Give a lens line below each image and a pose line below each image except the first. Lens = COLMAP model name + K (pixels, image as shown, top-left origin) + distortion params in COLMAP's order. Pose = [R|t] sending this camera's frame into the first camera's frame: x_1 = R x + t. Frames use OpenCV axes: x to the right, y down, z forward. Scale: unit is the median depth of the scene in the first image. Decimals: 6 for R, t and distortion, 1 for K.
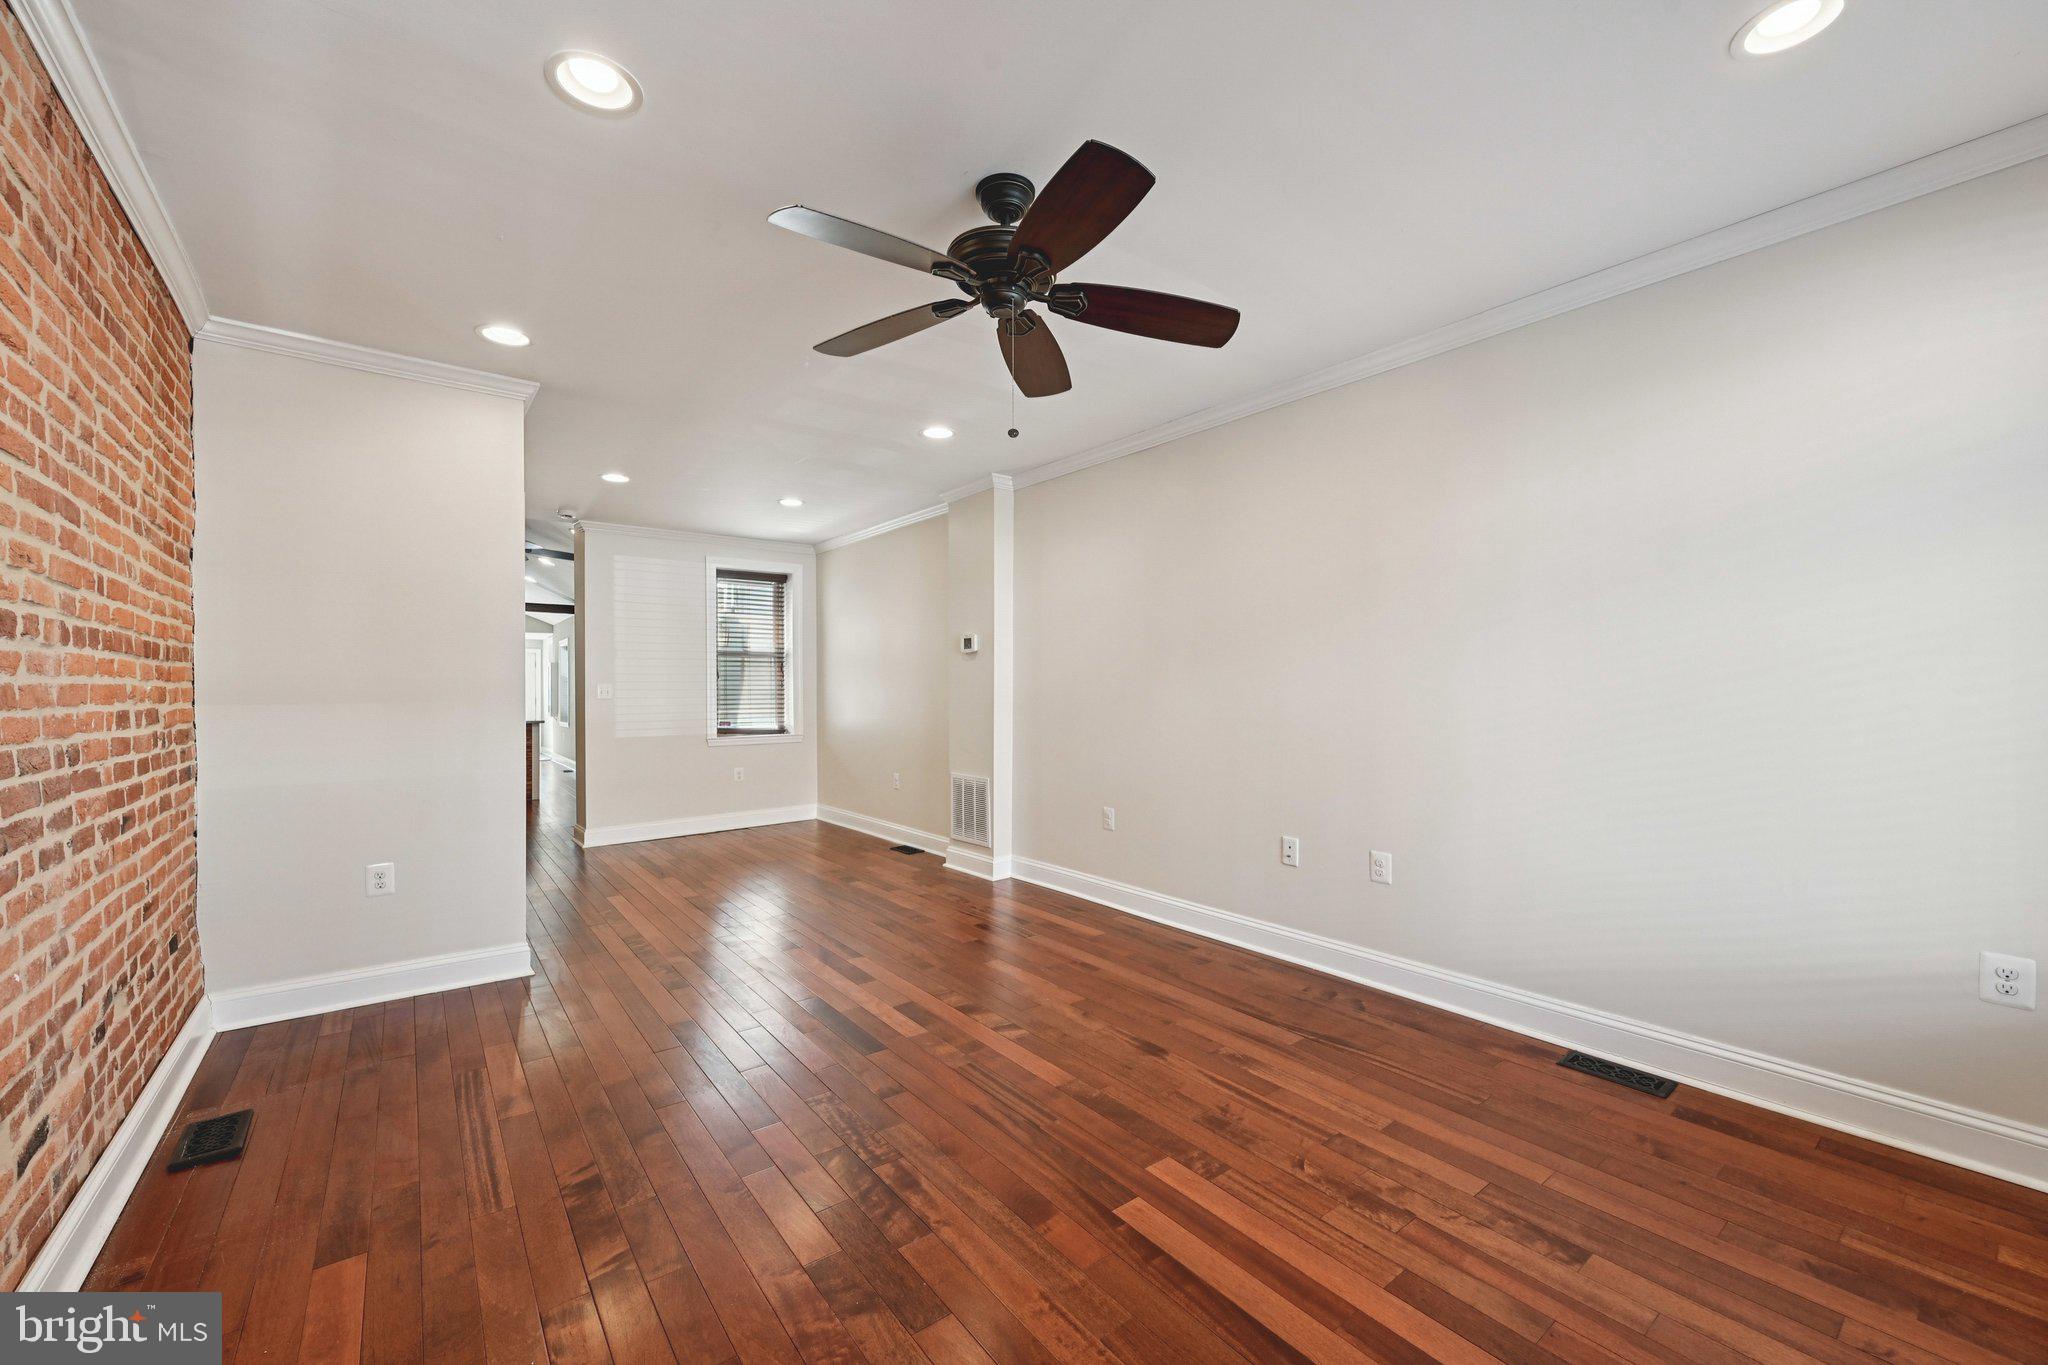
lens RADIAL K [[807.1, 0, 1033.8], [0, 807.1, 695.5], [0, 0, 1]] dist [-0.001549, -0.000099]
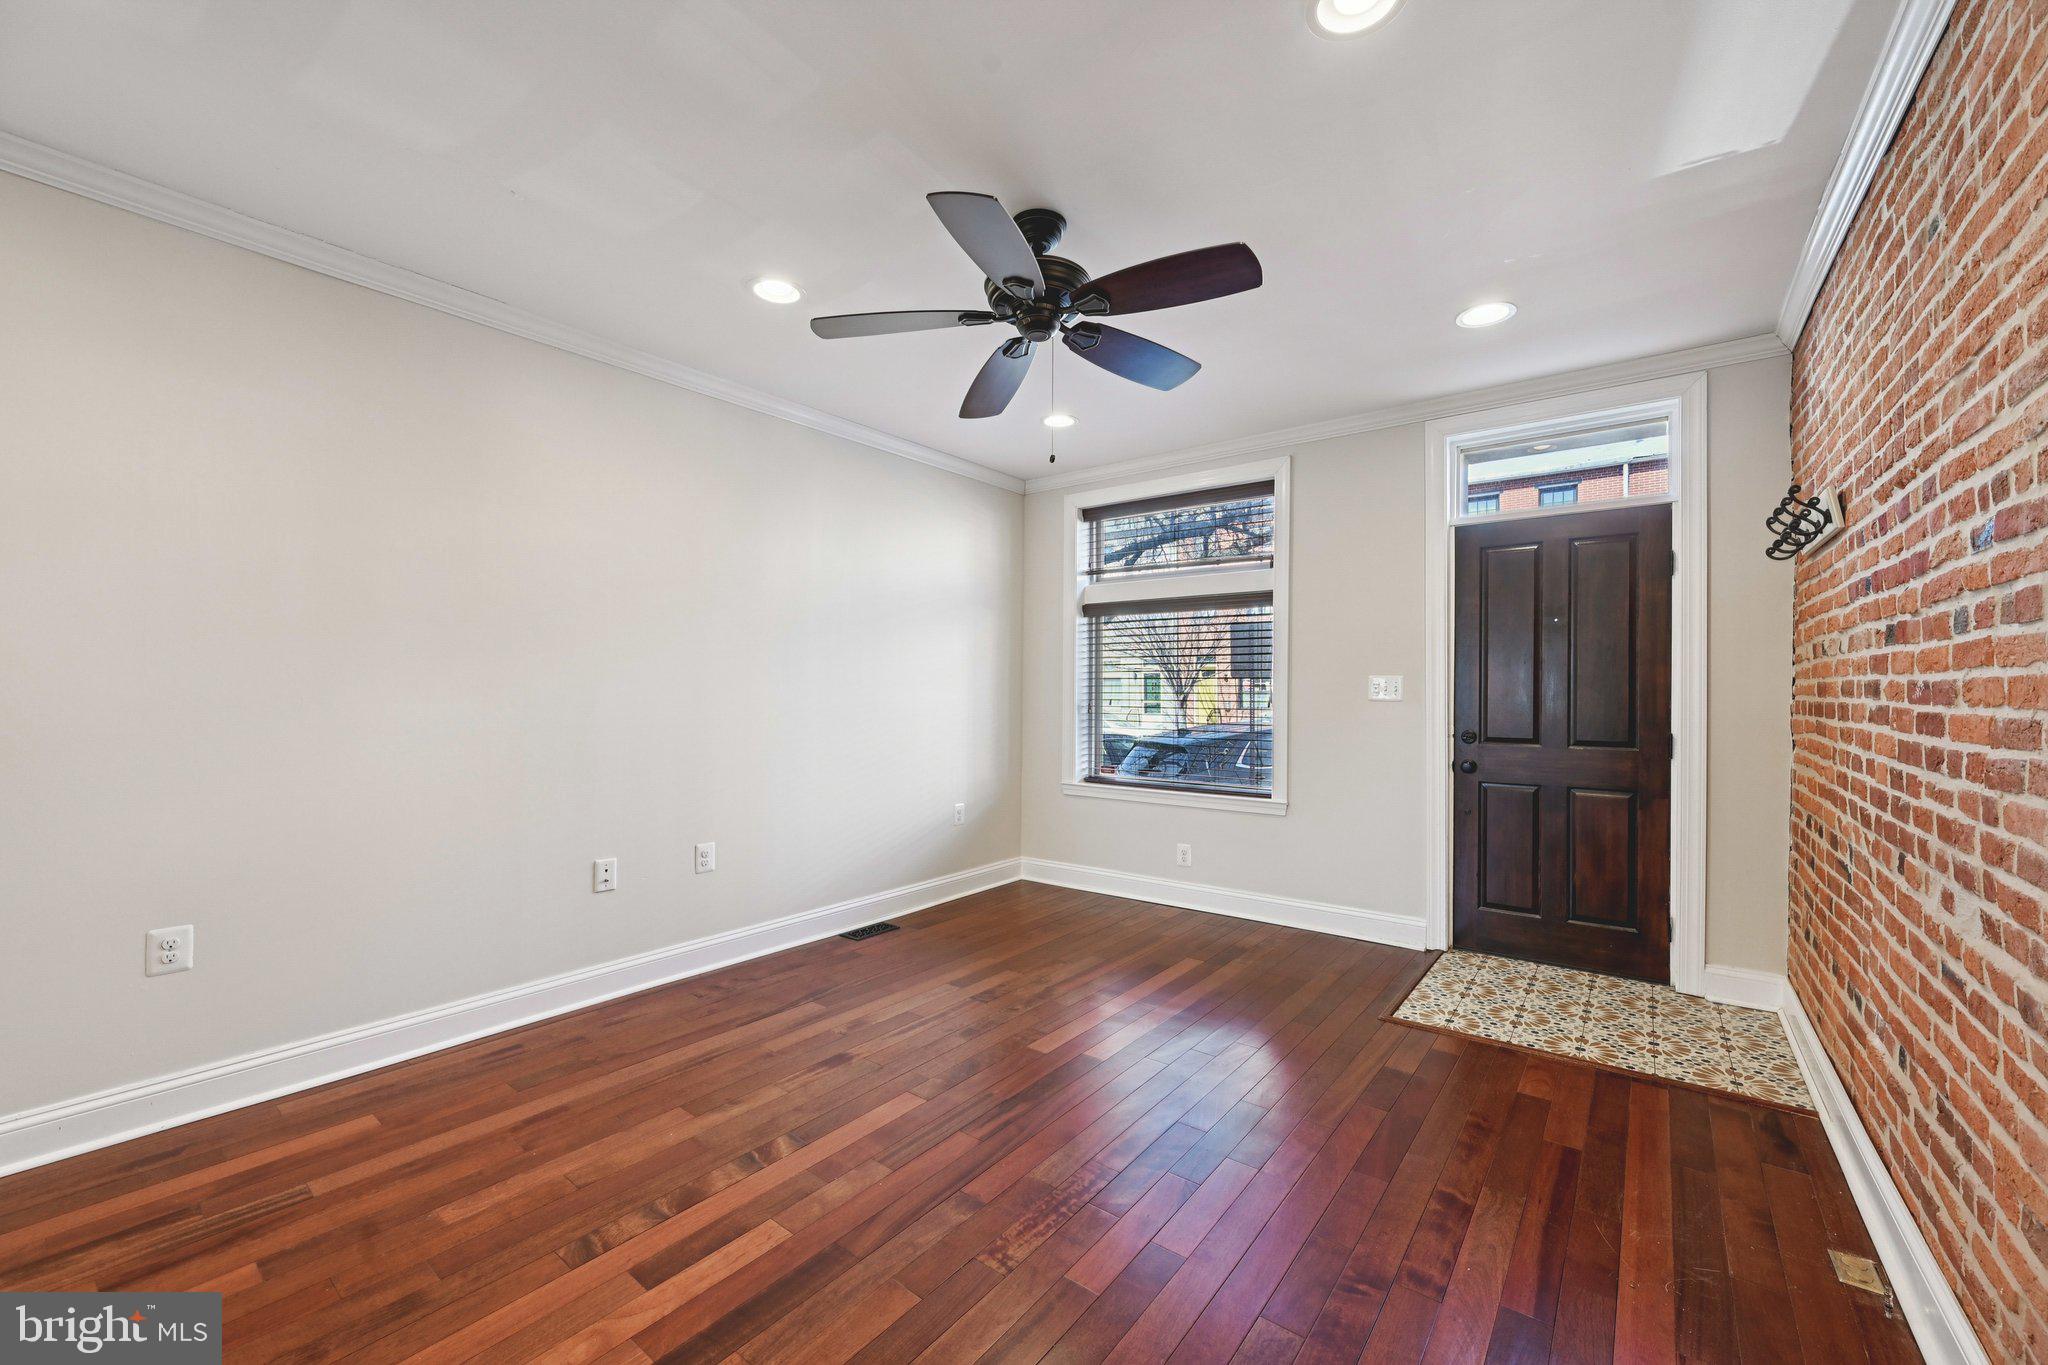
lens RADIAL K [[804.4, 0, 1034.2], [0, 804.4, 694.1], [0, 0, 1]] dist [-0.002217, -0.000003]
pose [[-0.249521, 0.002287, 0.968367, -0.772307], [0.006415, 0.999979, -0.000709, 0.000614], [-0.968348, 0.006035, -0.249530, 0.918342]]
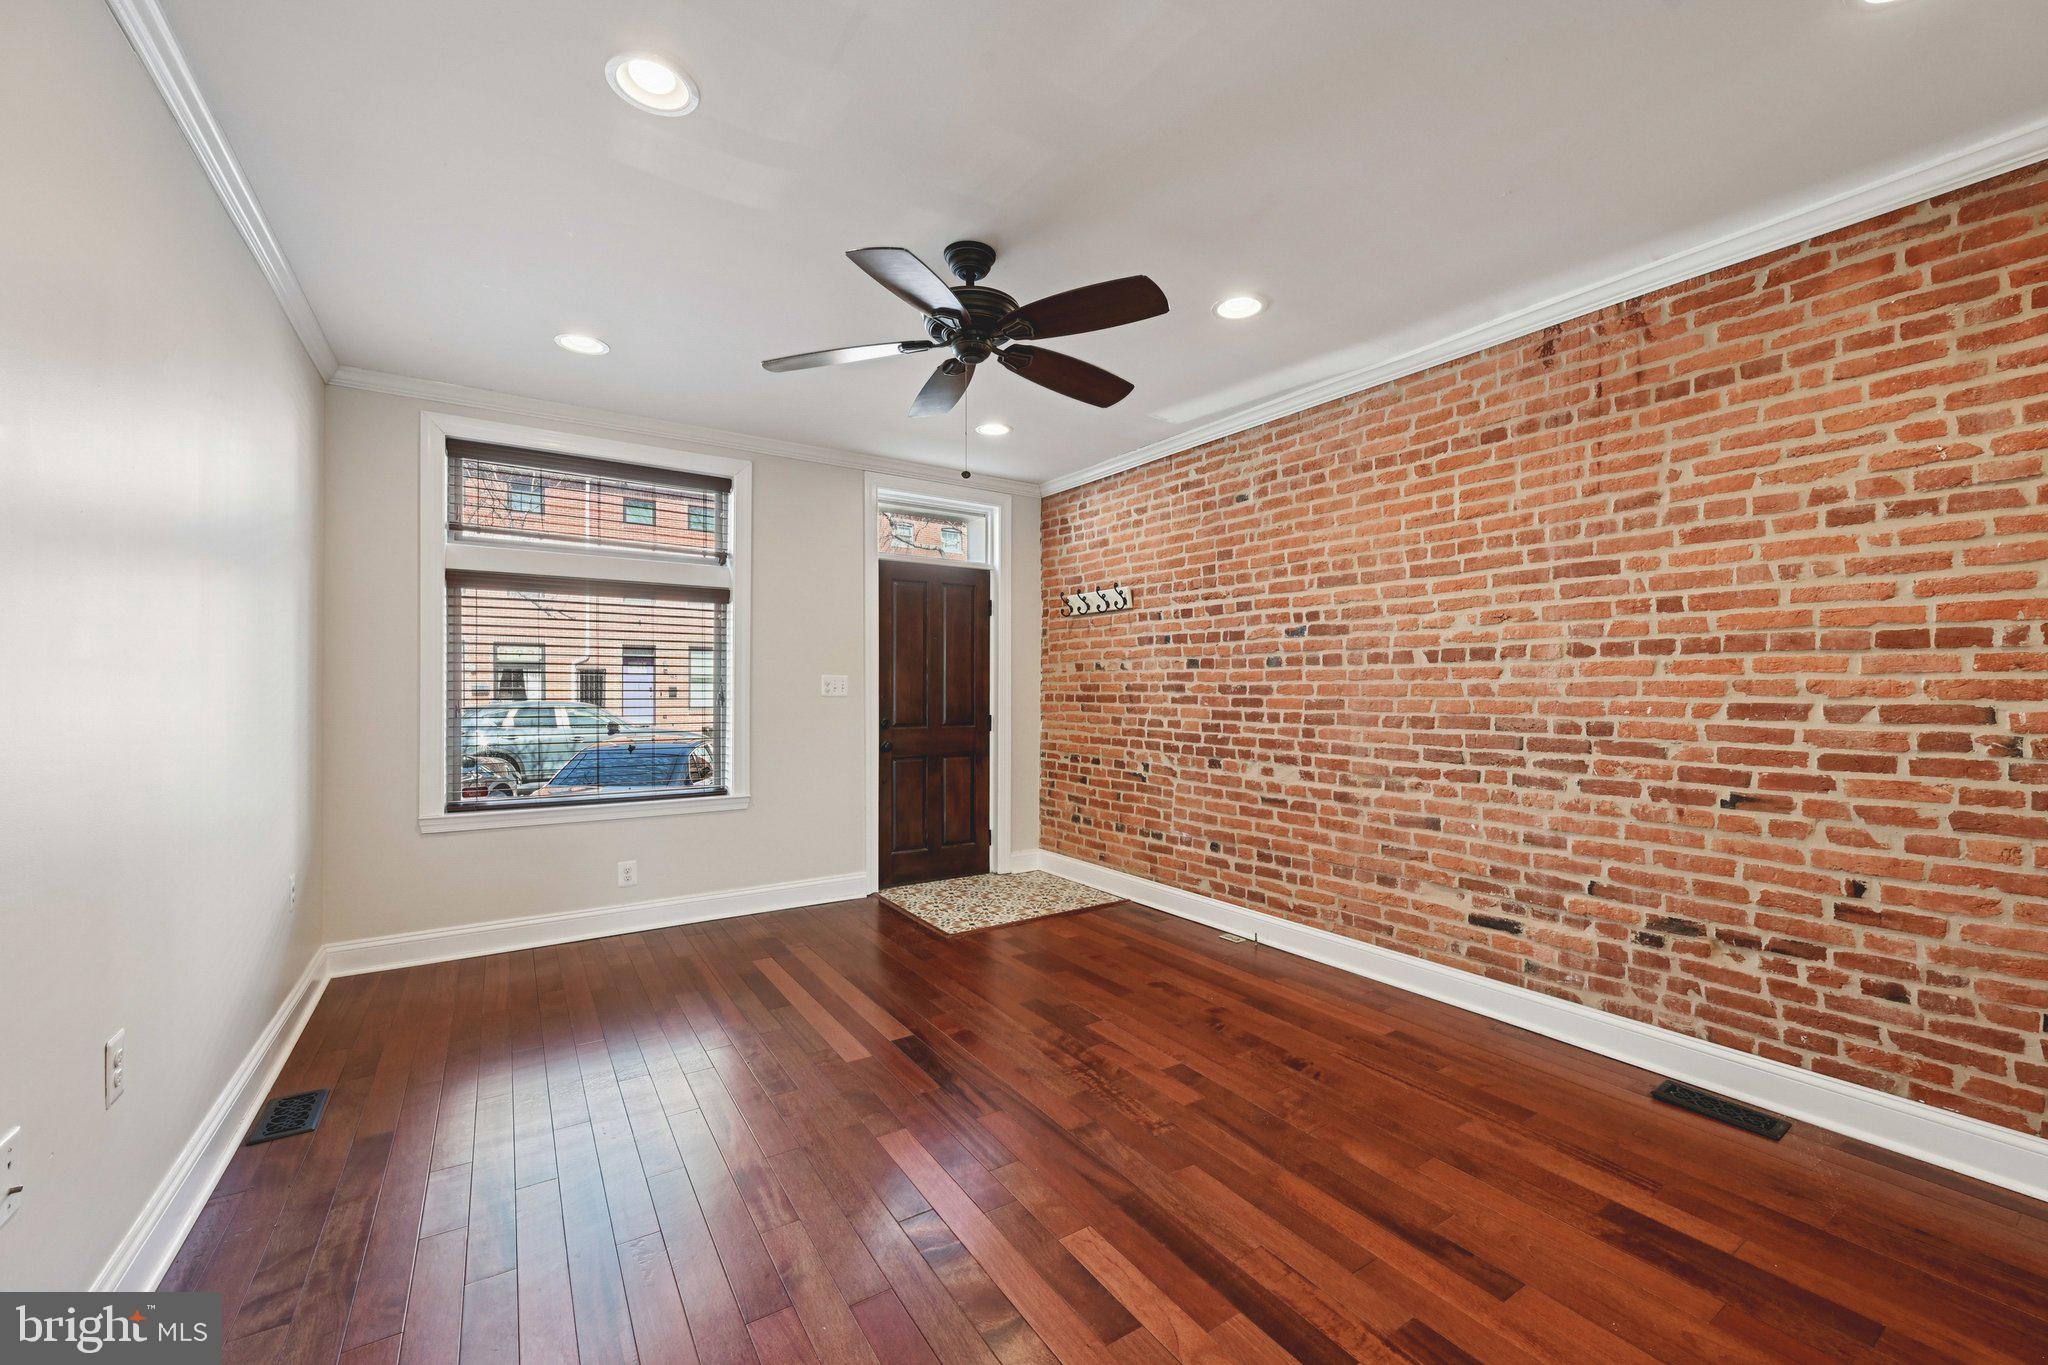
lens RADIAL K [[804.4, 0, 1034.2], [0, 804.4, 694.1], [0, 0, 1]] dist [-0.002217, -0.000003]
pose [[-0.997037, 0.003046, 0.076860, -0.154730], [0.004018, 0.999914, 0.012499, -0.007746], [-0.076816, 0.012770, -0.996964, 1.547472]]
